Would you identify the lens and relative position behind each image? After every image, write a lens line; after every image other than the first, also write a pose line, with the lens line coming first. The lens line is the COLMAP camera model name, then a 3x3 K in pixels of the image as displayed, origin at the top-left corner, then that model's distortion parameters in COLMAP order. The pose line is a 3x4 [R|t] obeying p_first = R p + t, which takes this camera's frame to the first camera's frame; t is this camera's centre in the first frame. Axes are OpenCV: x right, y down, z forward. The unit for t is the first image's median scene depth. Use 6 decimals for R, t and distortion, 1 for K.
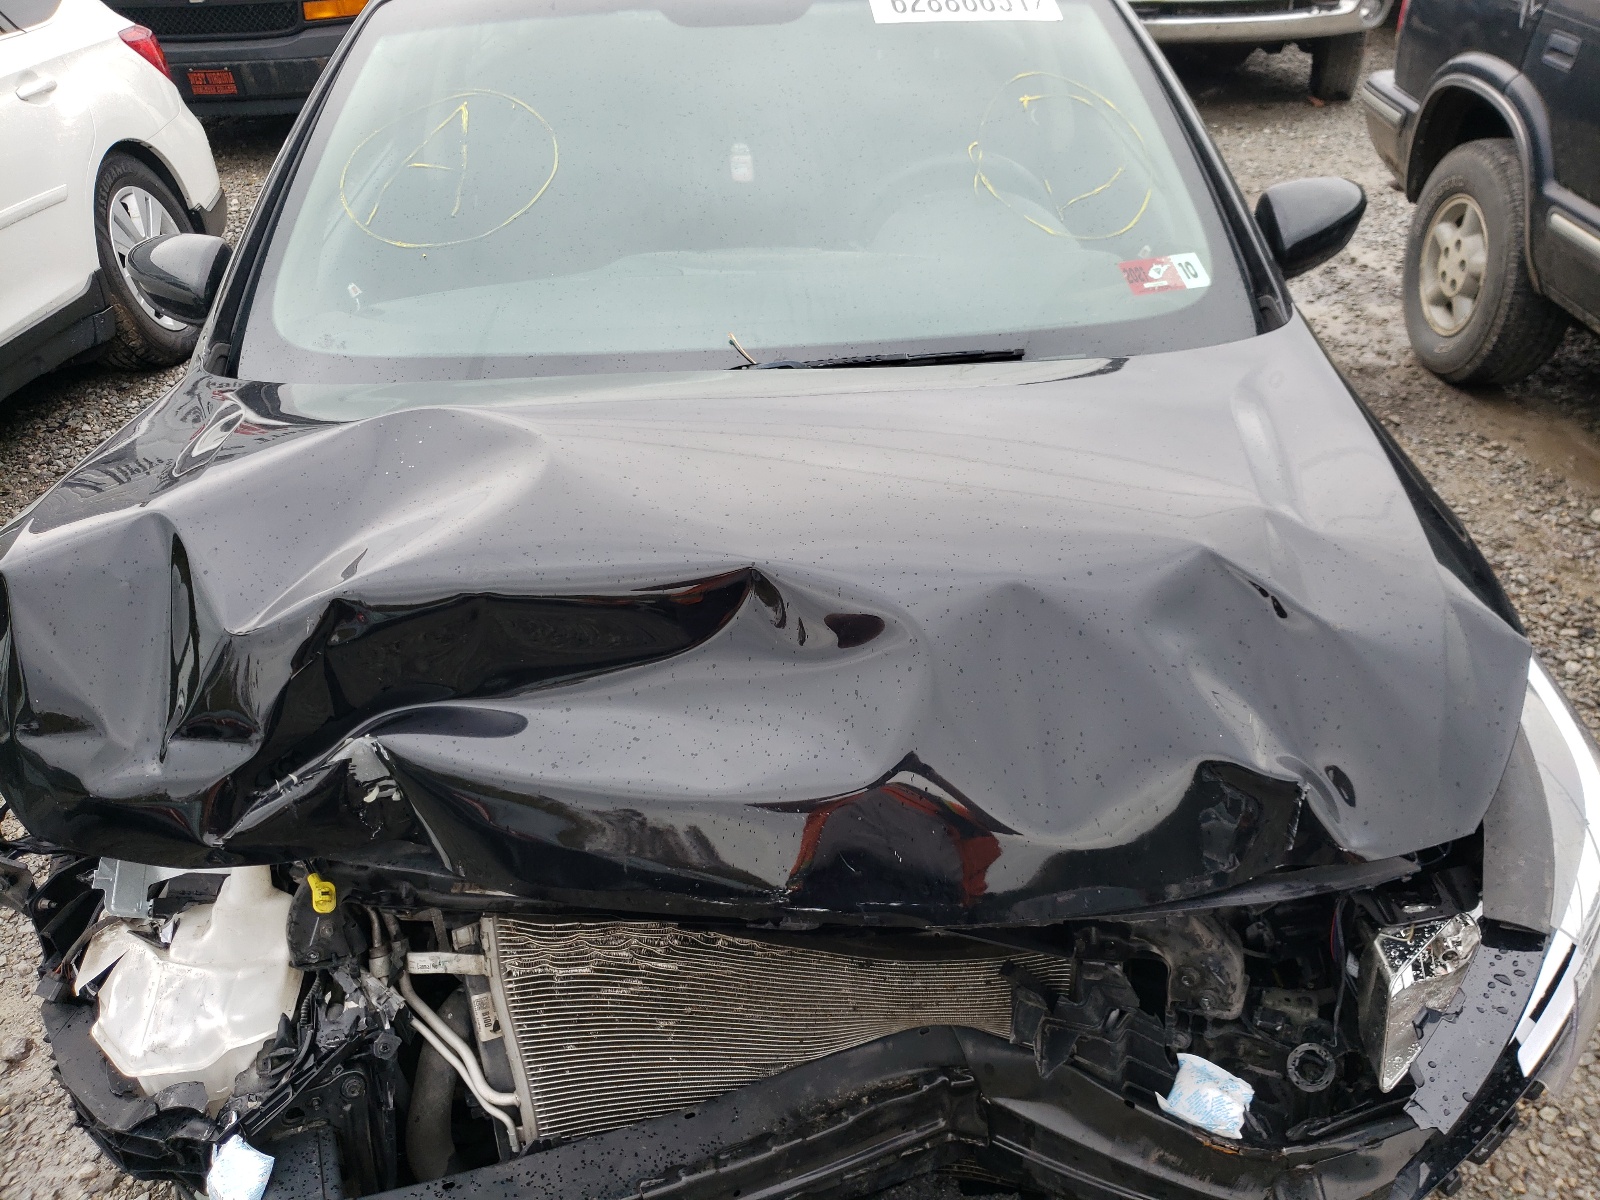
lens RADIAL K [[1238.4, 0, 790.1], [0, 1238.4, 584.5], [0, 0, 1]] dist [0.001961, -0.018622]
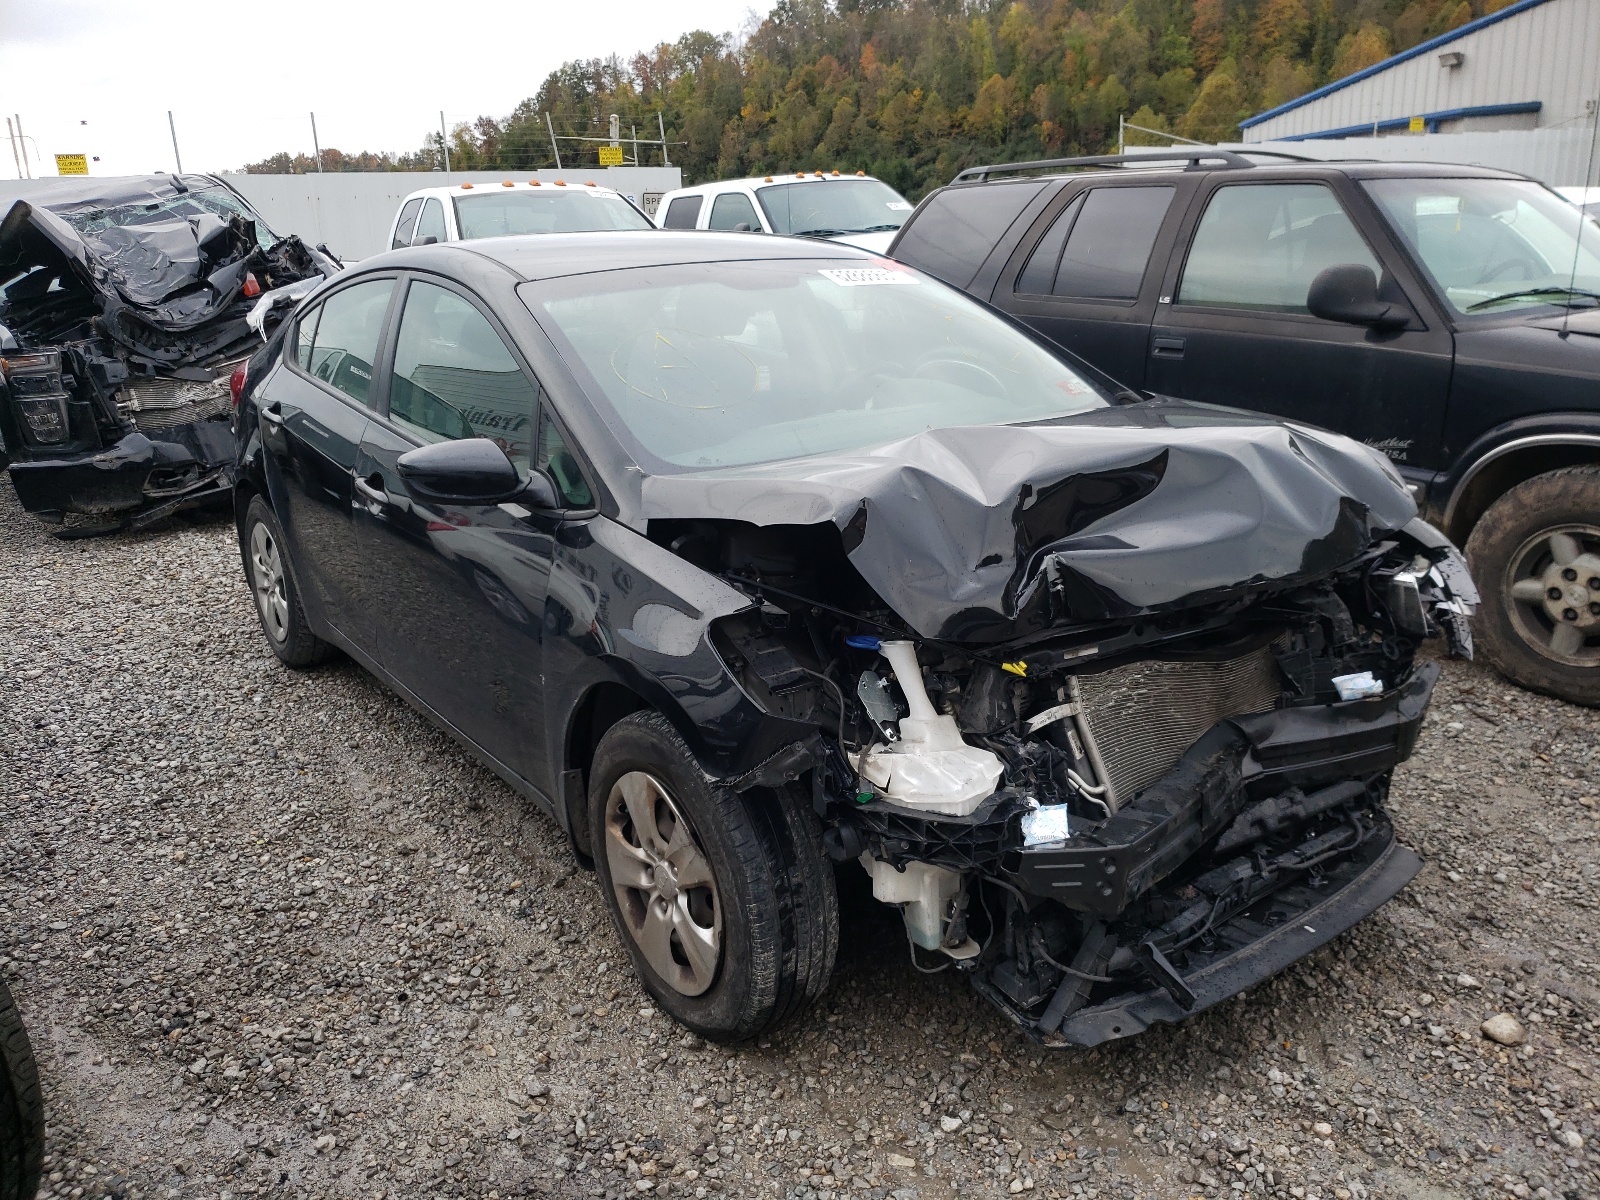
lens RADIAL K [[1238.4, 0, 805.7], [0, 1238.4, 610.0], [0, 0, 1]] dist [0.001961, -0.018622]
pose [[0.829167, -0.159446, 0.535779, -1.415531], [0.299920, 0.935718, -0.185687, 0.371554], [-0.471731, 0.314656, 0.823687, -0.298994]]
